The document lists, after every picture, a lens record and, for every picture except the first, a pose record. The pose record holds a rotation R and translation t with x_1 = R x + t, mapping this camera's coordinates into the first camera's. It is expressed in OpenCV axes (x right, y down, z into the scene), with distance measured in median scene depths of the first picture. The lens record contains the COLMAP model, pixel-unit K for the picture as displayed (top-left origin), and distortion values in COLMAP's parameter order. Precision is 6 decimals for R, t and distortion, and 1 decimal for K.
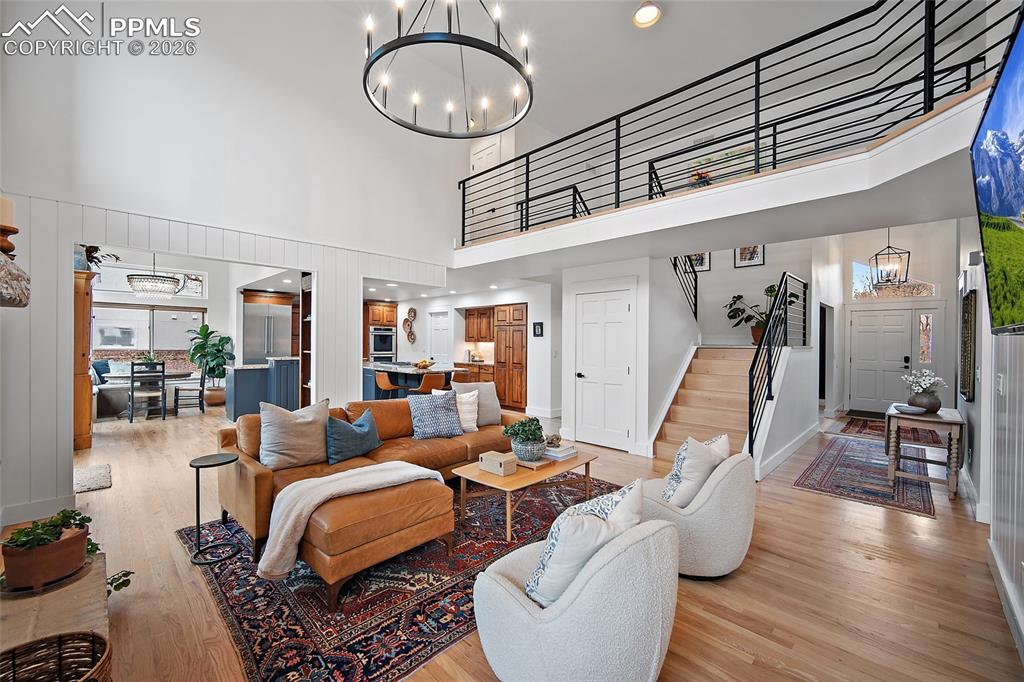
lens RADIAL K [[407.1, 0, 511.0], [0, 407.1, 341.8], [0, 0, 1]] dist [0.002129, -0.000272]
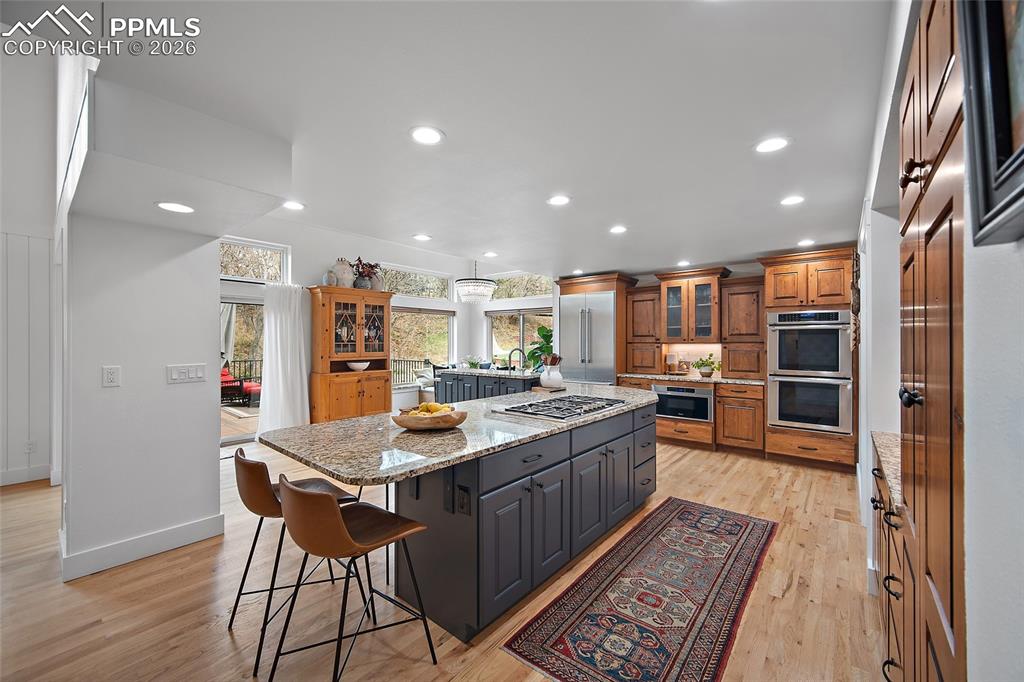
lens RADIAL K [[407.1, 0, 510.9], [0, 407.1, 337.3], [0, 0, 1]] dist [0.002129, -0.000272]
pose [[0.074134, -0.021459, -0.997017, 0.084610], [-0.000220, 0.999768, -0.021535, -0.000917], [0.997248, 0.001815, 0.074112, 0.754840]]
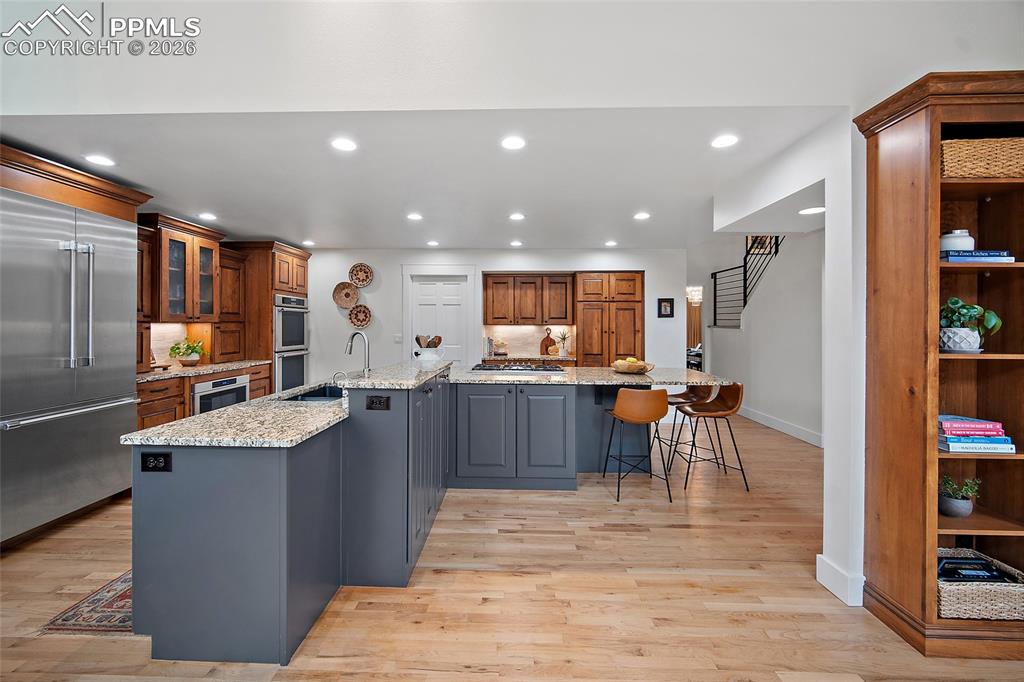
lens RADIAL K [[407.1, 0, 509.4], [0, 407.1, 324.9], [0, 0, 1]] dist [0.002129, -0.000272]
pose [[0.730193, -0.007058, 0.683205, -0.521363], [0.004586, 0.999975, 0.005428, -0.003296], [-0.683226, -0.000830, 0.730207, 0.509663]]
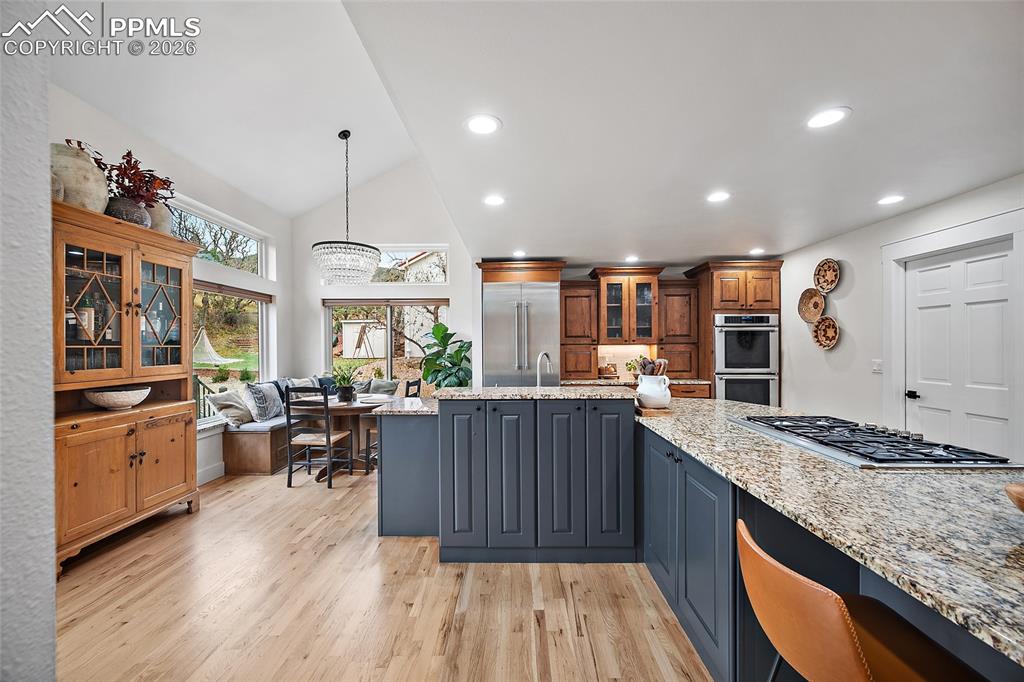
lens RADIAL K [[407.1, 0, 508.4], [0, 407.1, 346.2], [0, 0, 1]] dist [0.002129, -0.000272]
pose [[0.687154, -0.013919, -0.726379, -0.187878], [0.011868, 0.999898, -0.007933, -0.000260], [0.726415, -0.003169, 0.687249, 0.557087]]
